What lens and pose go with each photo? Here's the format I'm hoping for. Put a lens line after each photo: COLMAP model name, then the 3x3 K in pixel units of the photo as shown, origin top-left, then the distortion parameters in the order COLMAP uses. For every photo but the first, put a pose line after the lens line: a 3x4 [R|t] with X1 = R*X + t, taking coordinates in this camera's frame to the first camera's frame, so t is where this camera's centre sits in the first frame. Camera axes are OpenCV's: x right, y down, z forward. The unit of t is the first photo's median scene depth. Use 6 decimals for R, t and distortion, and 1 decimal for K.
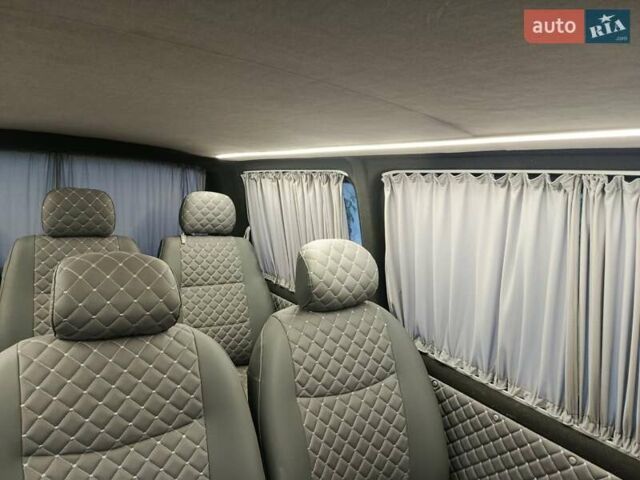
lens RADIAL K [[451.5, 0, 320.0], [0, 451.5, 240.0], [0, 0, 1]] dist [0.071509, -0.077381]
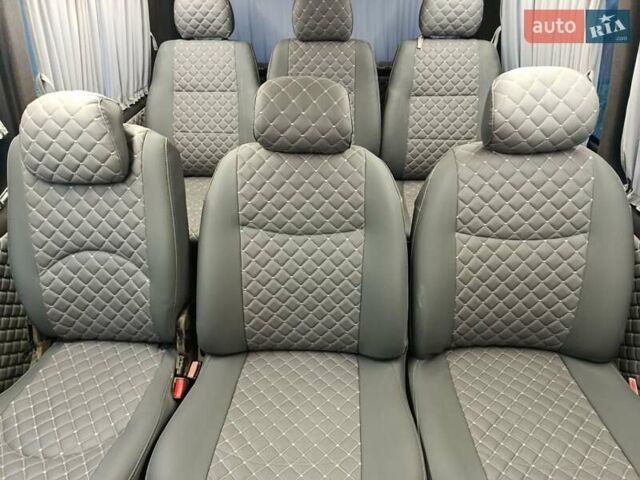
lens RADIAL K [[451.5, 0, 320.0], [0, 451.5, 240.0], [0, 0, 1]] dist [0.071509, -0.077381]
pose [[0.811709, 0.264782, -0.520594, 0.227724], [-0.007261, 0.895840, 0.444317, -0.092883], [0.584017, -0.356876, 0.729084, 0.048565]]
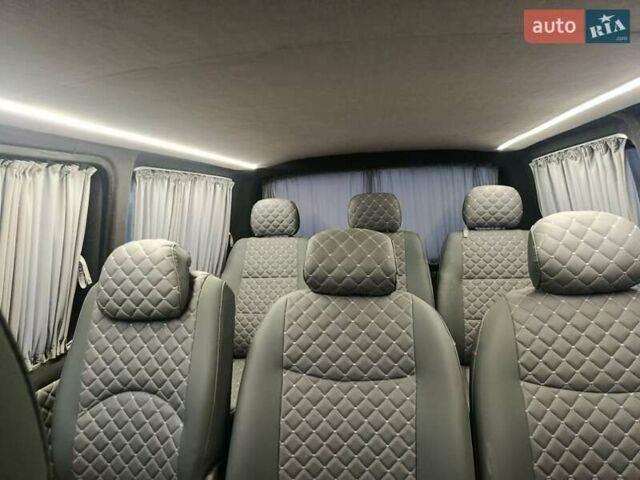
lens RADIAL K [[451.5, 0, 320.0], [0, 451.5, 240.0], [0, 0, 1]] dist [0.071509, -0.077381]
pose [[0.722847, -0.031279, -0.690300, 0.287069], [0.004066, 0.999150, -0.041016, 0.090328], [0.690996, 0.026842, 0.722360, 0.033954]]
